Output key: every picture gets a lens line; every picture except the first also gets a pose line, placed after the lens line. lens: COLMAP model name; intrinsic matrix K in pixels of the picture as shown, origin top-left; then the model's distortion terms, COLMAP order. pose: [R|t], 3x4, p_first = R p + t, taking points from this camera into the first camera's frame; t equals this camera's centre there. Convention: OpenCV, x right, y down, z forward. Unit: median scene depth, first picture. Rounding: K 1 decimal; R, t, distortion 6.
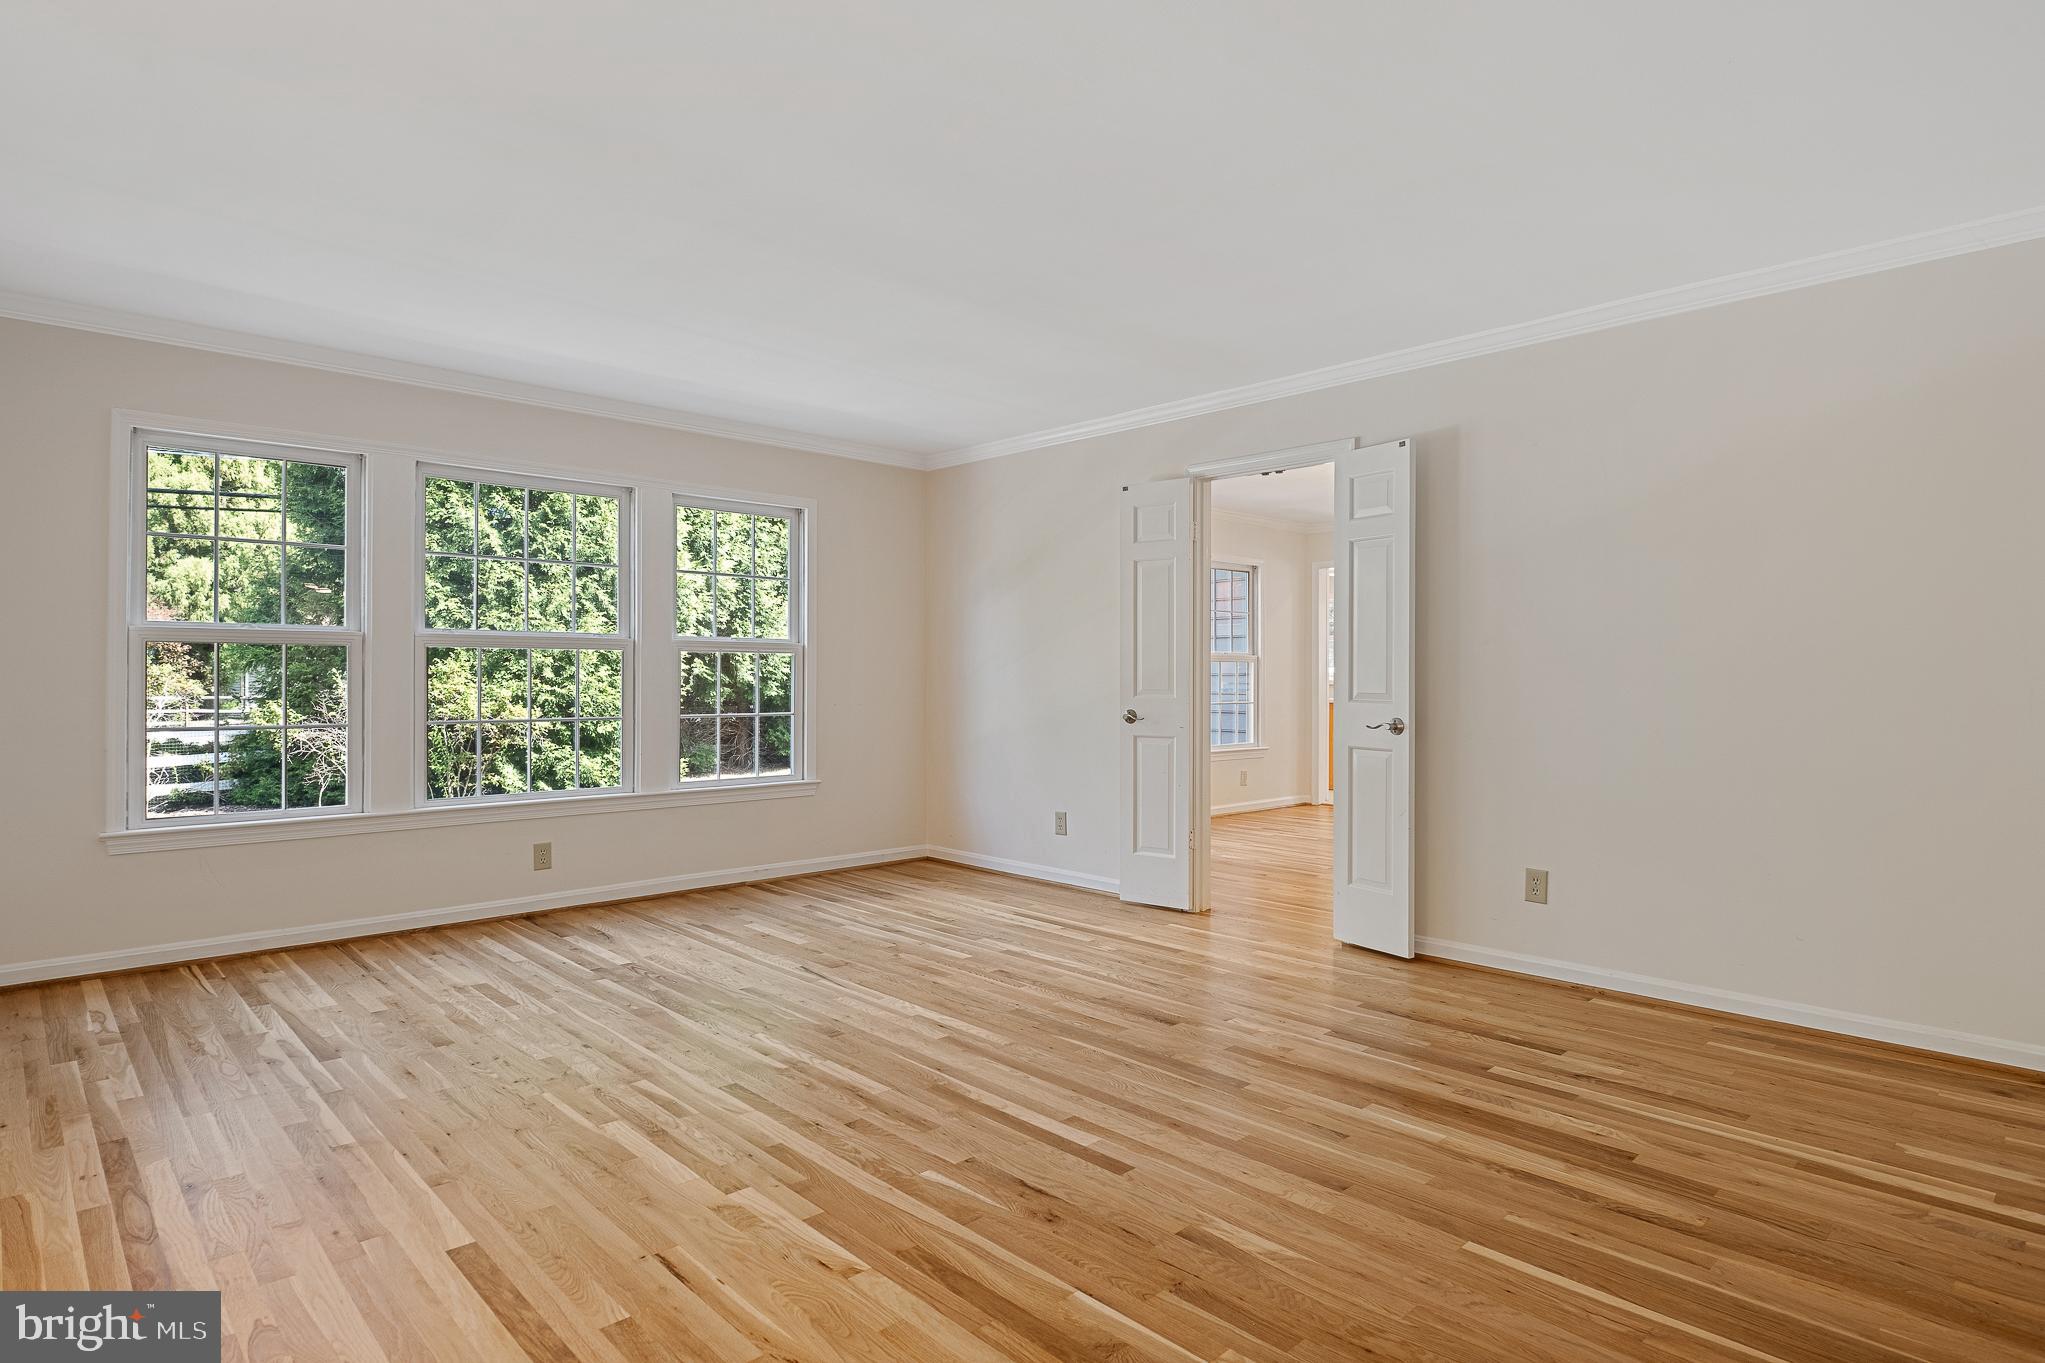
lens RADIAL K [[1120.4, 0, 1020.1], [0, 1120.4, 681.1], [0, 0, 1]] dist [-0.003480, -0.004416]
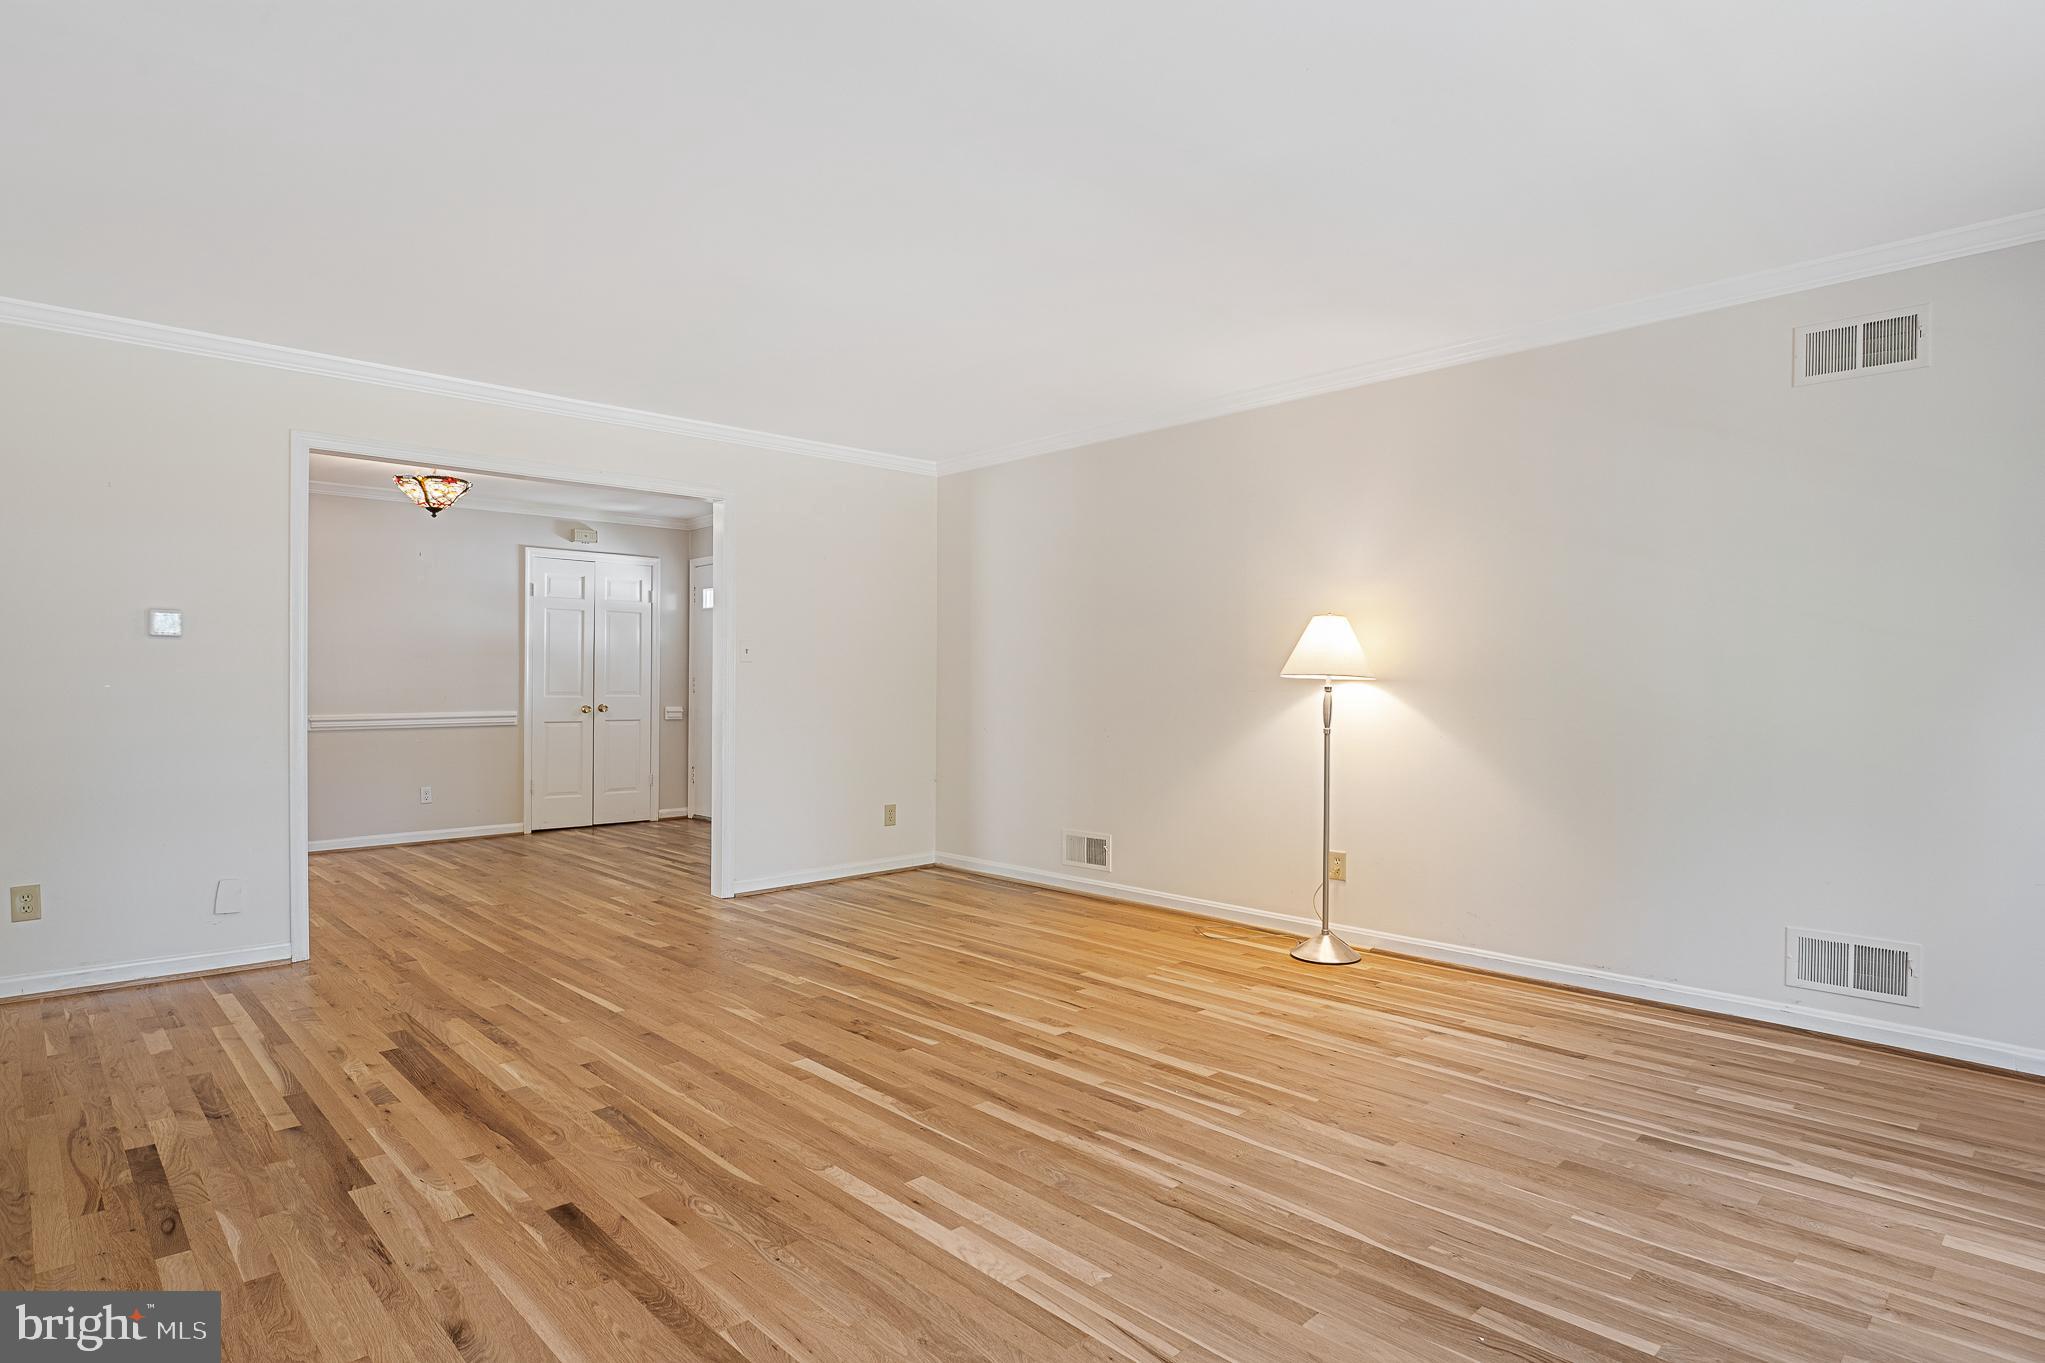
lens RADIAL K [[1120.4, 0, 1018.2], [0, 1120.4, 686.2], [0, 0, 1]] dist [-0.003480, -0.004416]
pose [[-0.999977, -0.006230, 0.002849, -0.165879], [-0.006218, 0.999972, 0.004140, -0.004697], [-0.002875, 0.004122, -0.999987, 2.101846]]
